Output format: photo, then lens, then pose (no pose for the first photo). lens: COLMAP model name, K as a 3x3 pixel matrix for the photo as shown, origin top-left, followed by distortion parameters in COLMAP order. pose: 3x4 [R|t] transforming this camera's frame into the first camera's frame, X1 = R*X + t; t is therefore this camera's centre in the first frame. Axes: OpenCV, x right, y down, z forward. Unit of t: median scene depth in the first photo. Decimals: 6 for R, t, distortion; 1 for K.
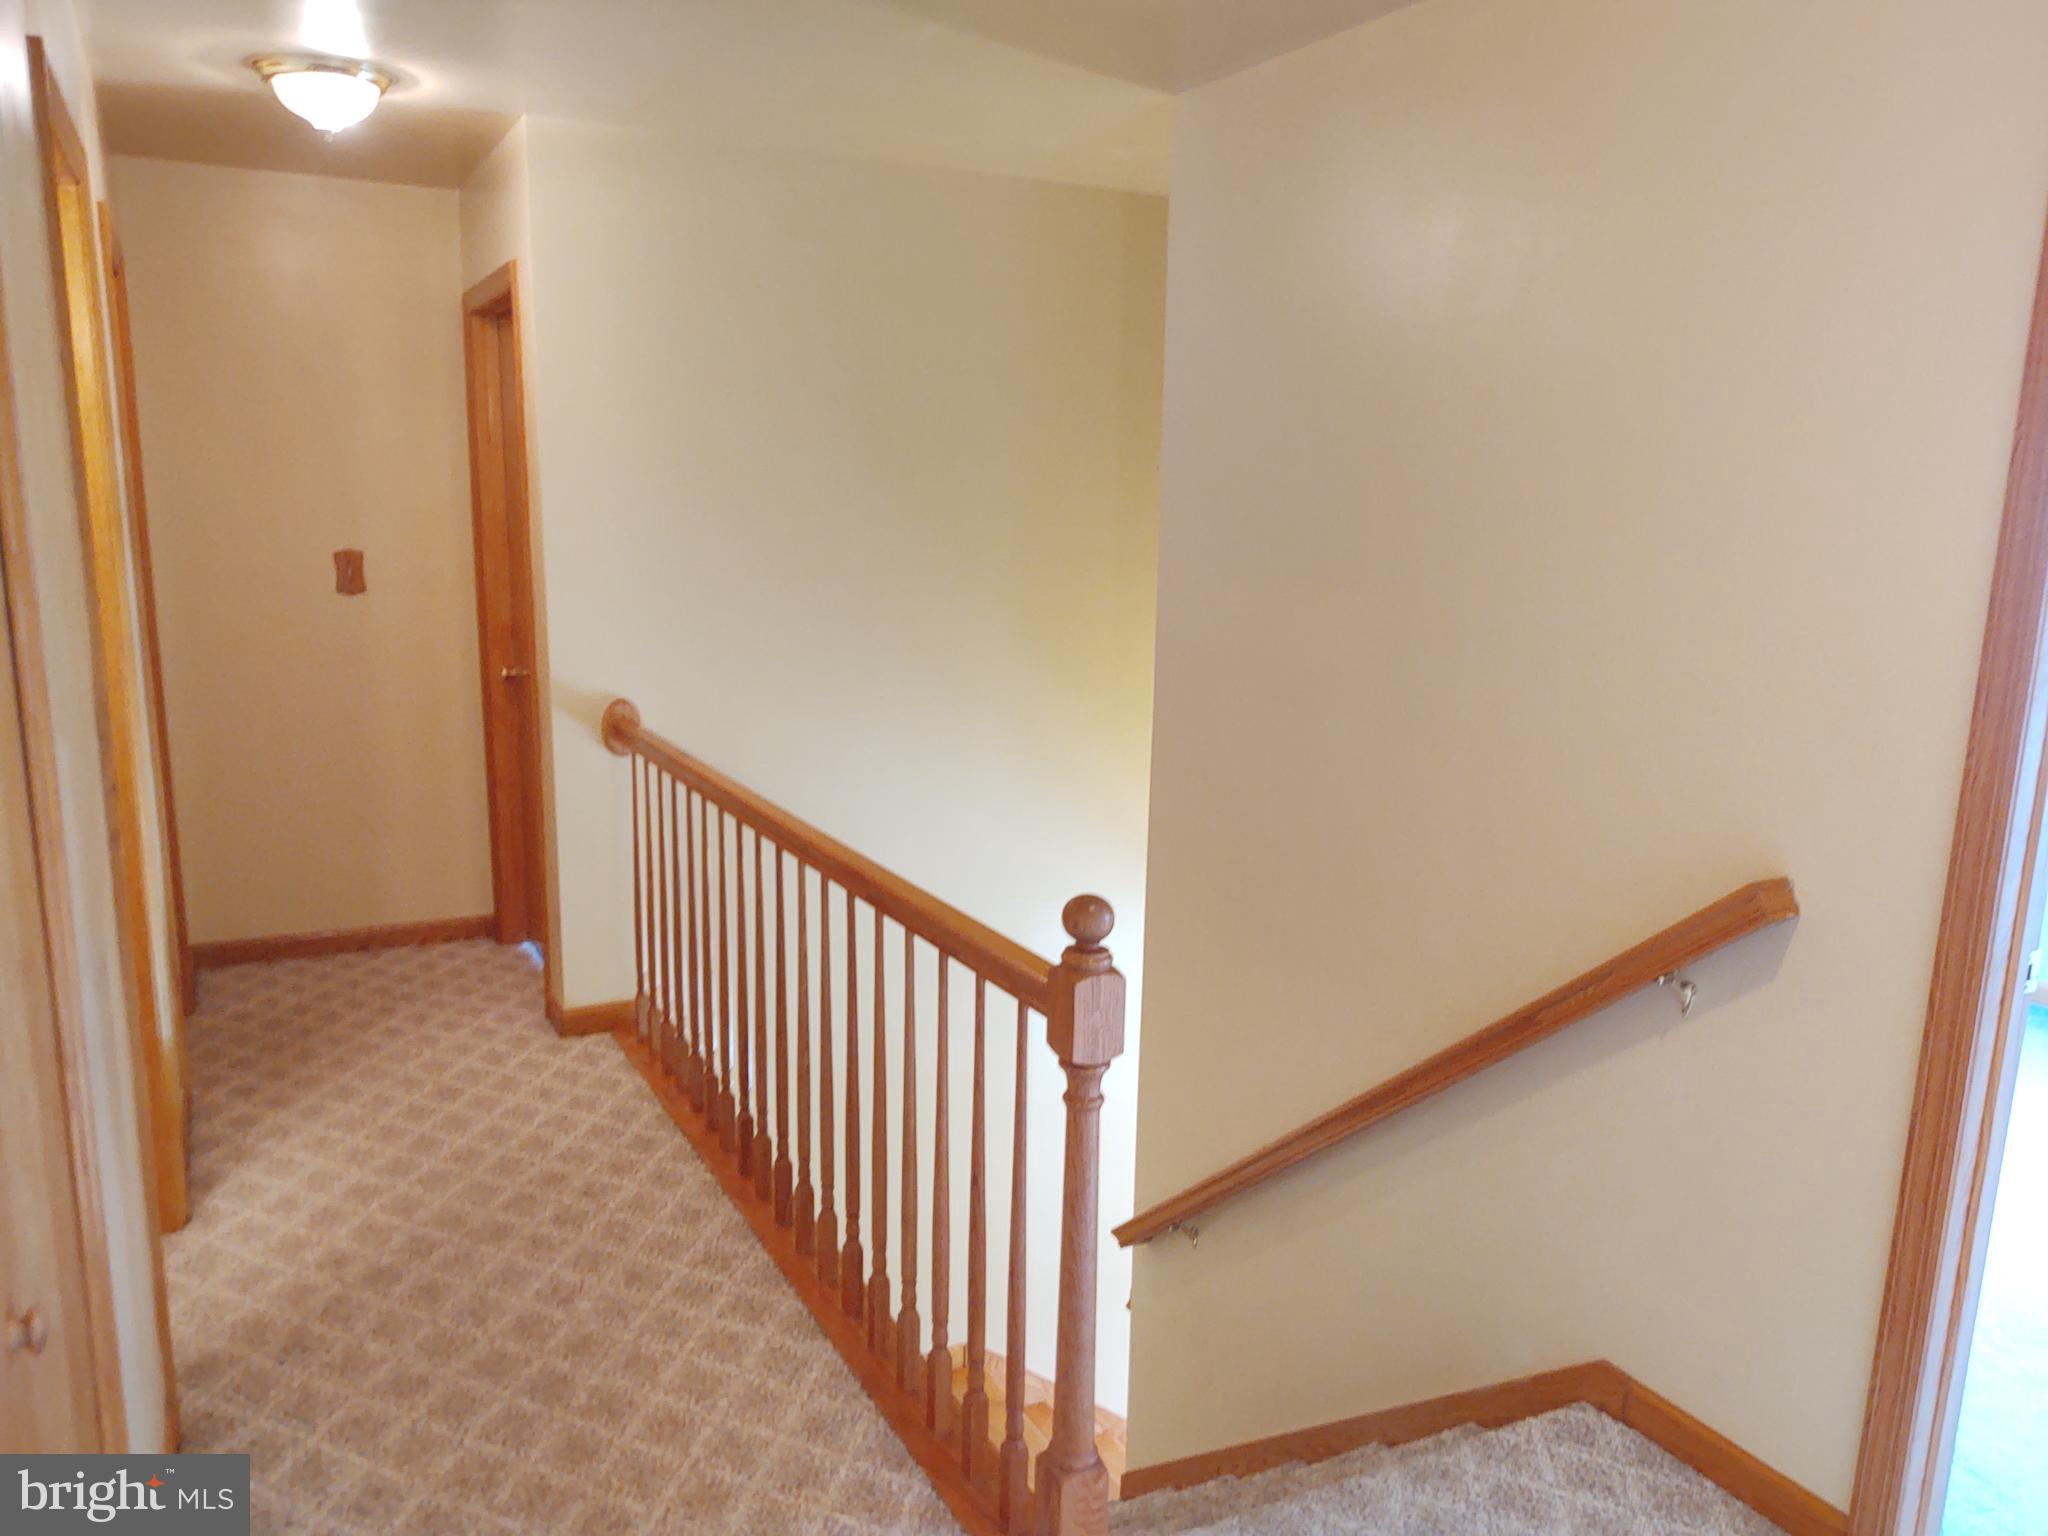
lens RADIAL K [[1497.6, 0, 1023.5], [0, 1497.6, 772.2], [0, 0, 1]] dist [0.003403, 0.003224]
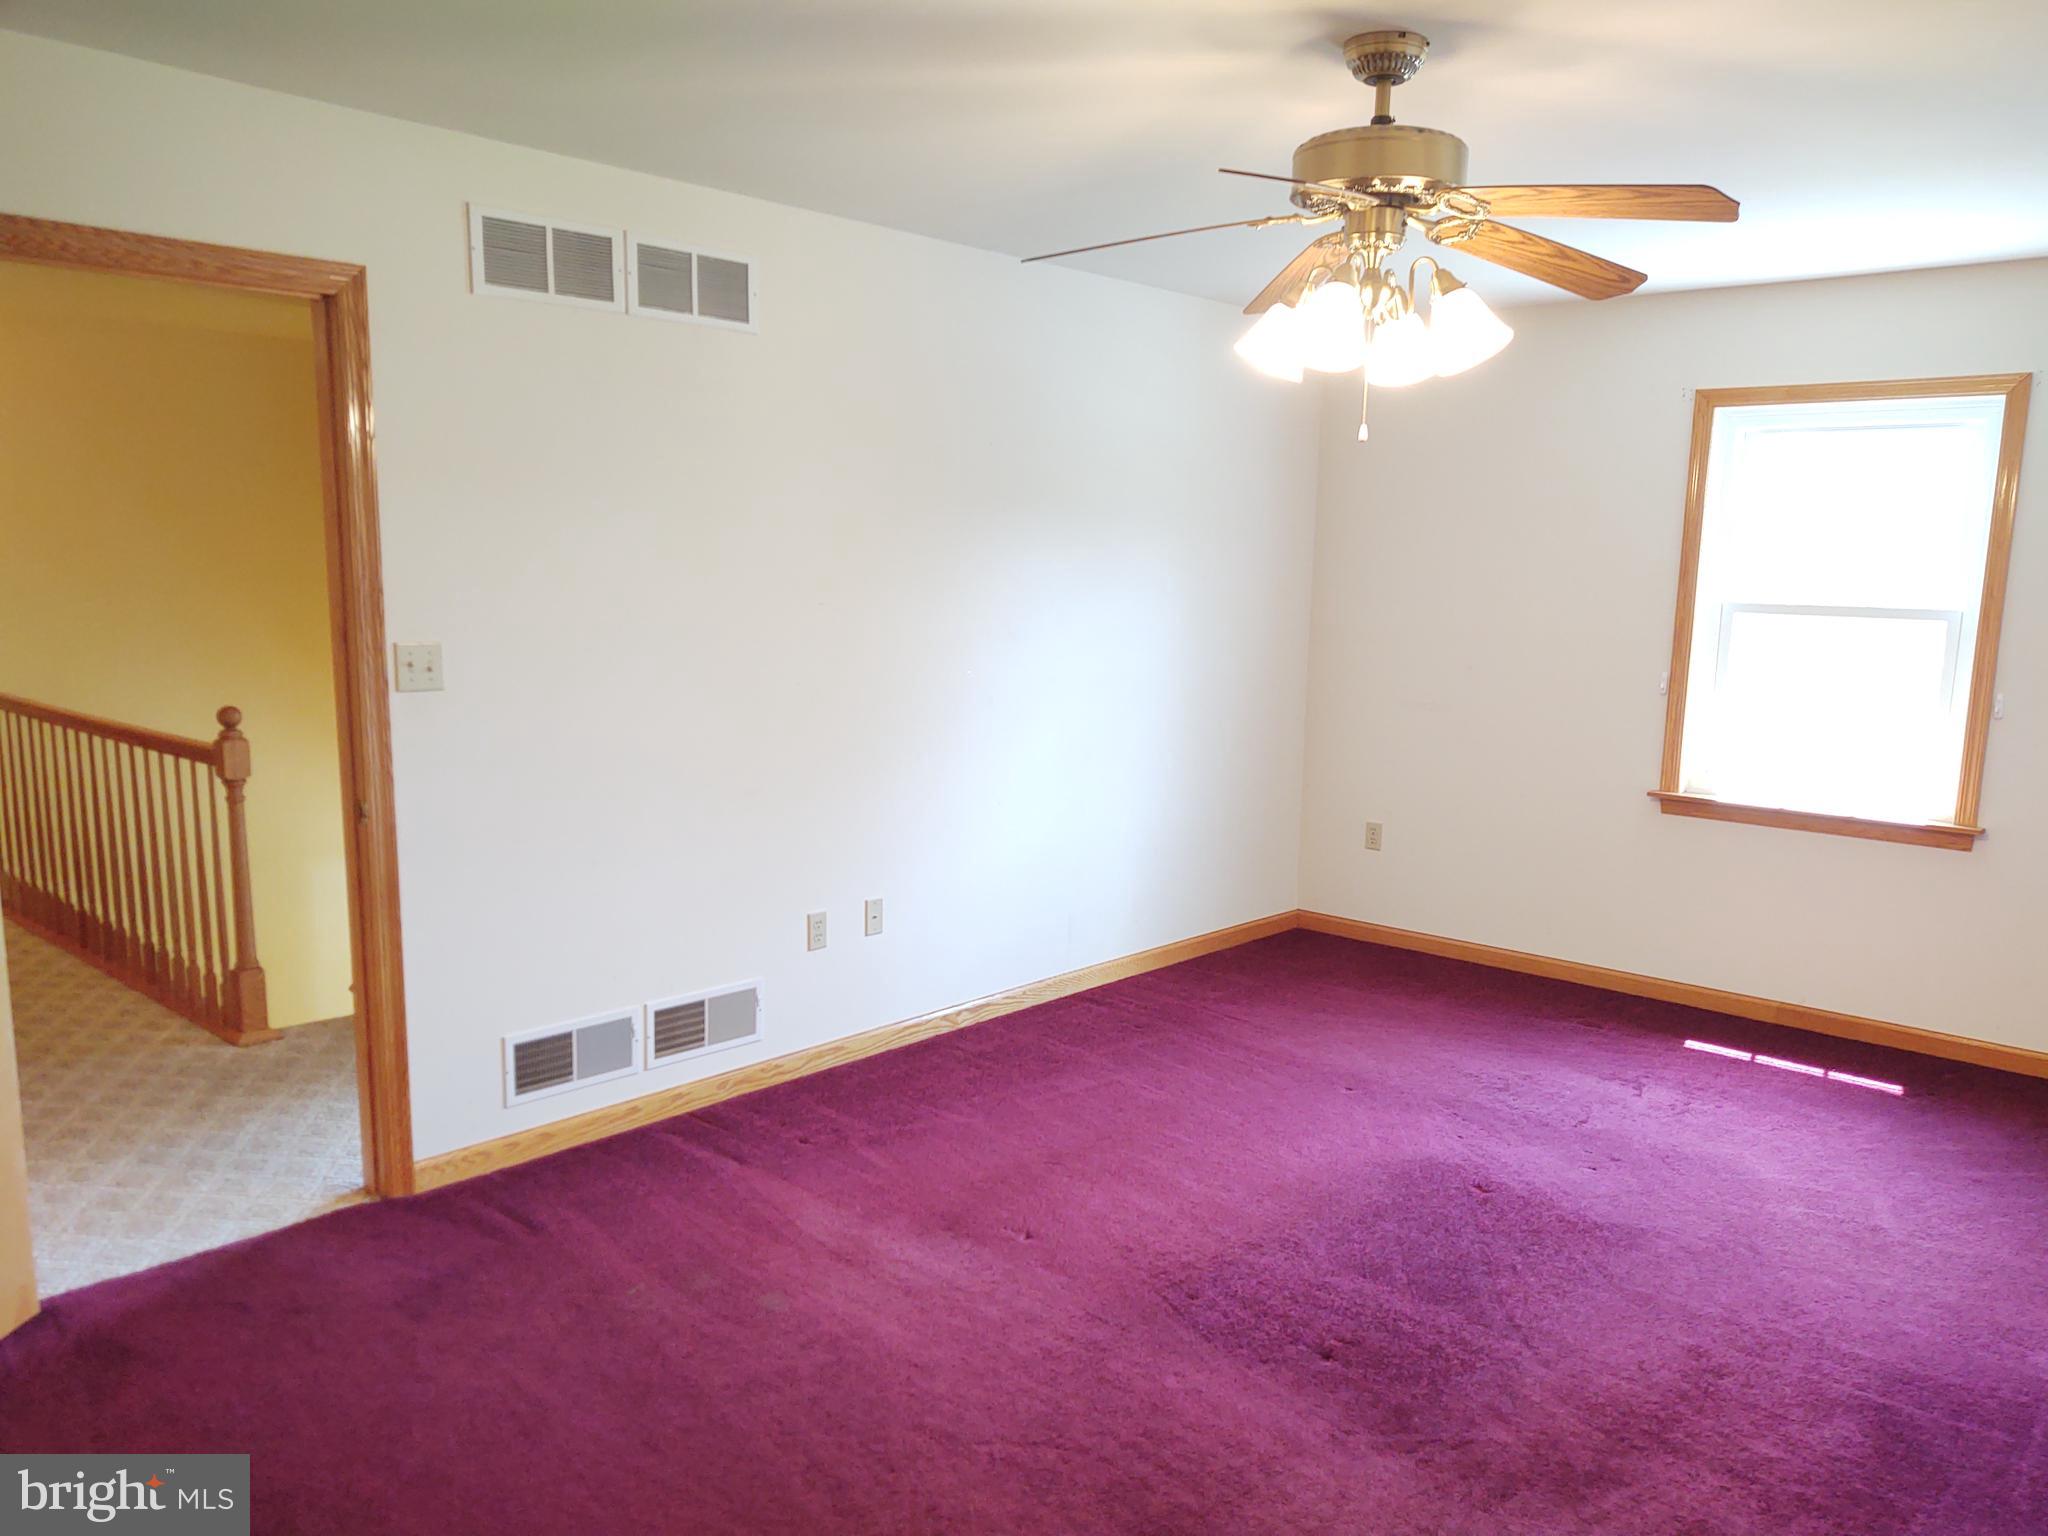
lens RADIAL K [[1497.6, 0, 1022.2], [0, 1497.6, 771.8], [0, 0, 1]] dist [0.003403, 0.003224]
pose [[0.932347, -0.063127, 0.356013, 0.254339], [0.073213, 0.997205, -0.014914, 0.218388], [-0.354076, 0.039970, 0.934362, -1.161826]]
